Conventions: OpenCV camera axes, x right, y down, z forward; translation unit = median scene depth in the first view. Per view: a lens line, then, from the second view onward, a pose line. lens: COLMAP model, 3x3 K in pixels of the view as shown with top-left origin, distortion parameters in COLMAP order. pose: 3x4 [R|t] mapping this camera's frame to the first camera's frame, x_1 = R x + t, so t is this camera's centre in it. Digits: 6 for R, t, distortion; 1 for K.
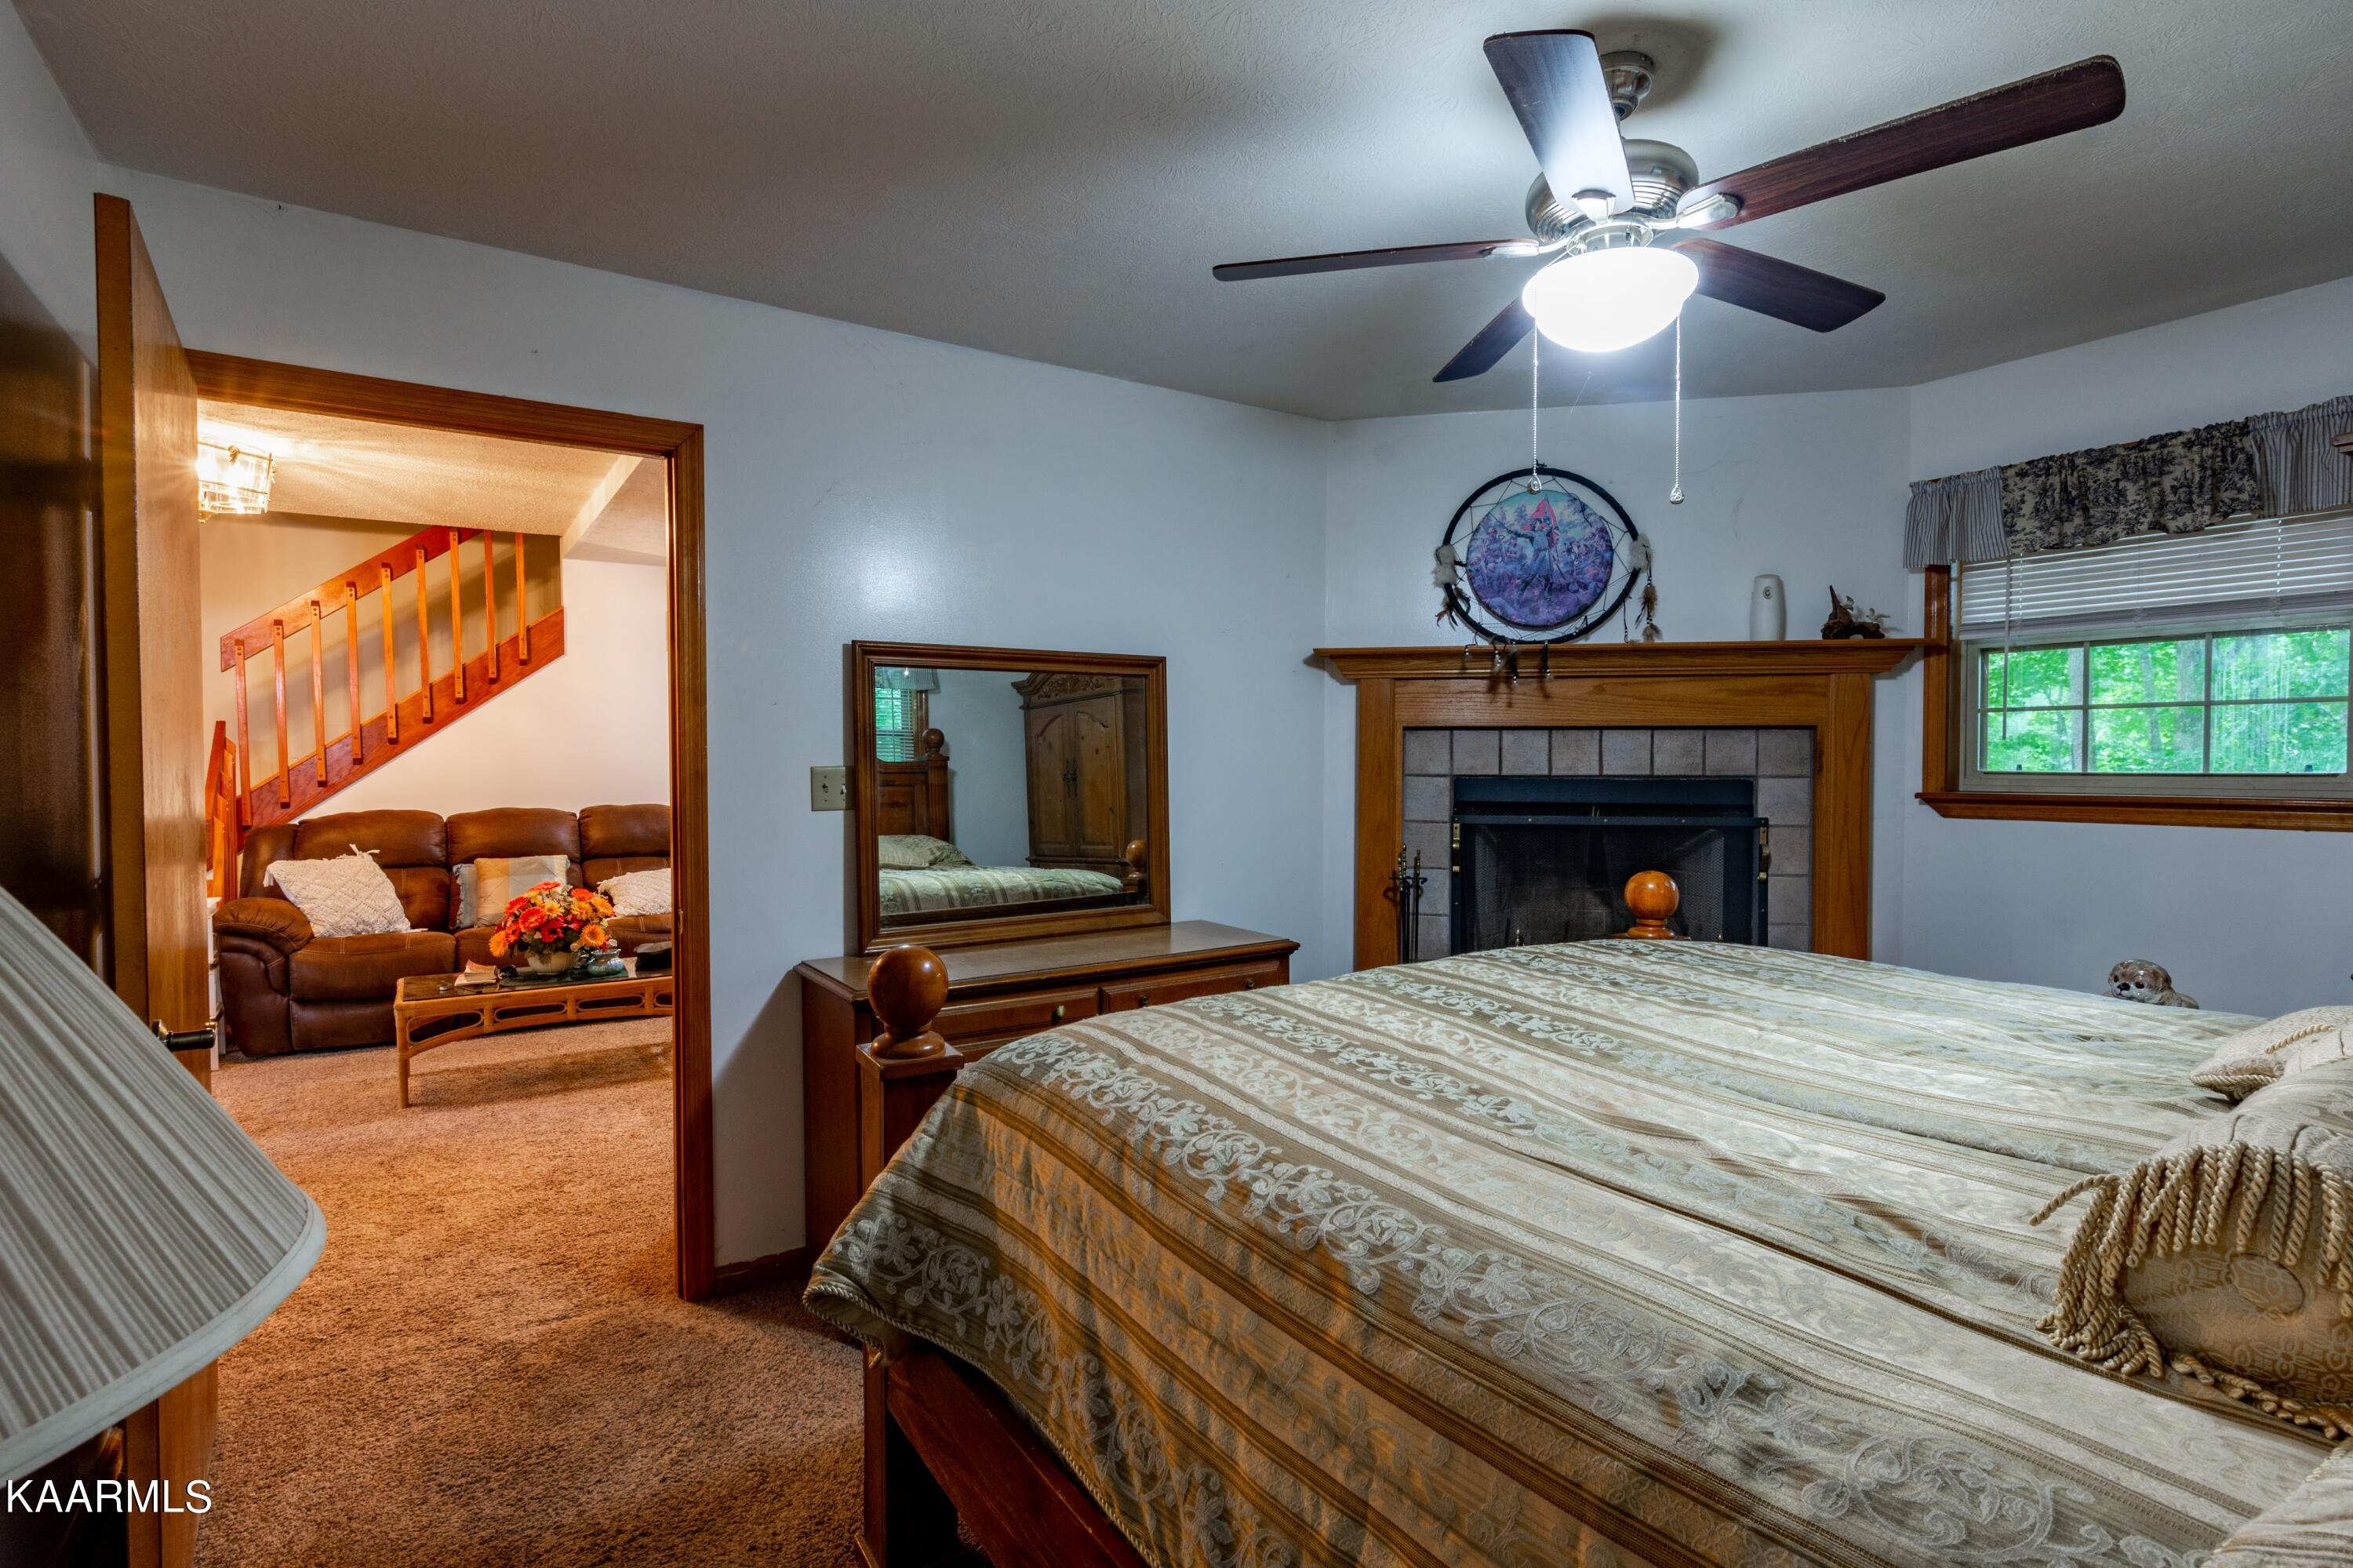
lens RADIAL K [[1170.6, 0, 1177.6], [0, 1170.6, 788.7], [0, 0, 1]] dist [-0.002368, 0.001693]
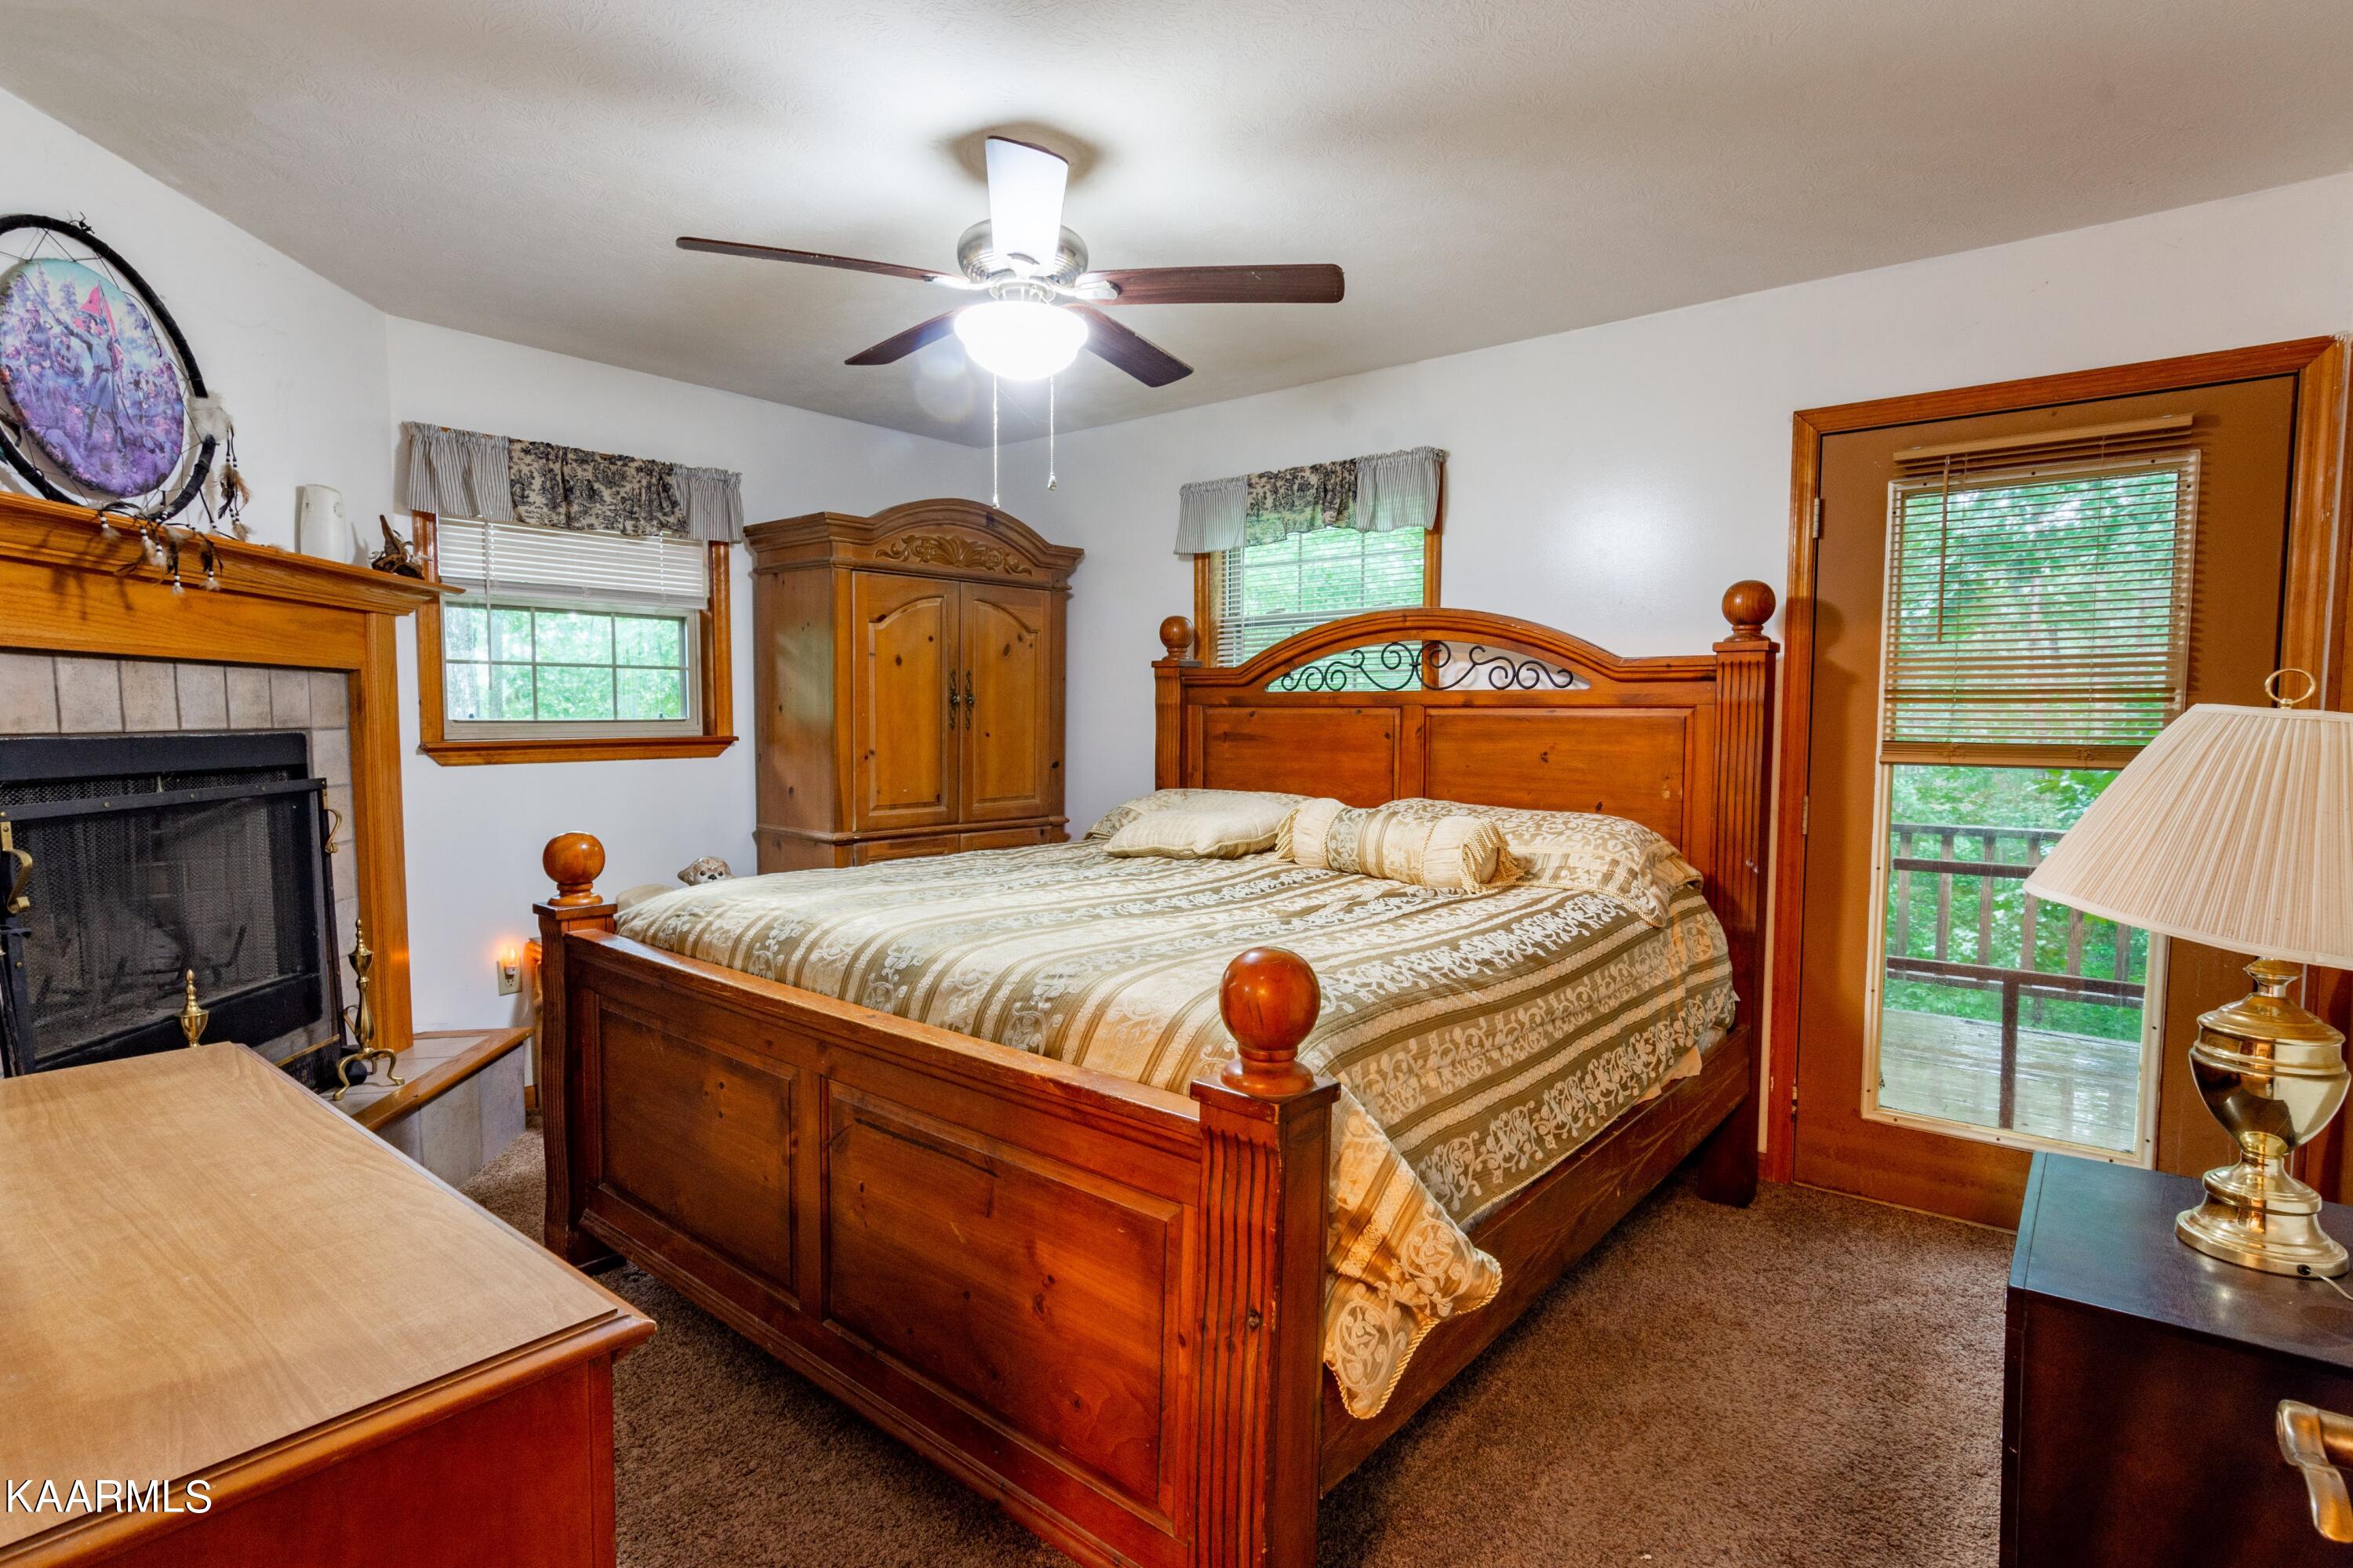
lens RADIAL K [[1170.6, 0, 1177.6], [0, 1170.6, 788.7], [0, 0, 1]] dist [-0.002368, 0.001693]
pose [[-0.289511, -0.061921, 0.955170, -0.471558], [0.021190, 0.997246, 0.071072, -0.013919], [-0.956940, 0.040816, -0.287402, 0.653599]]
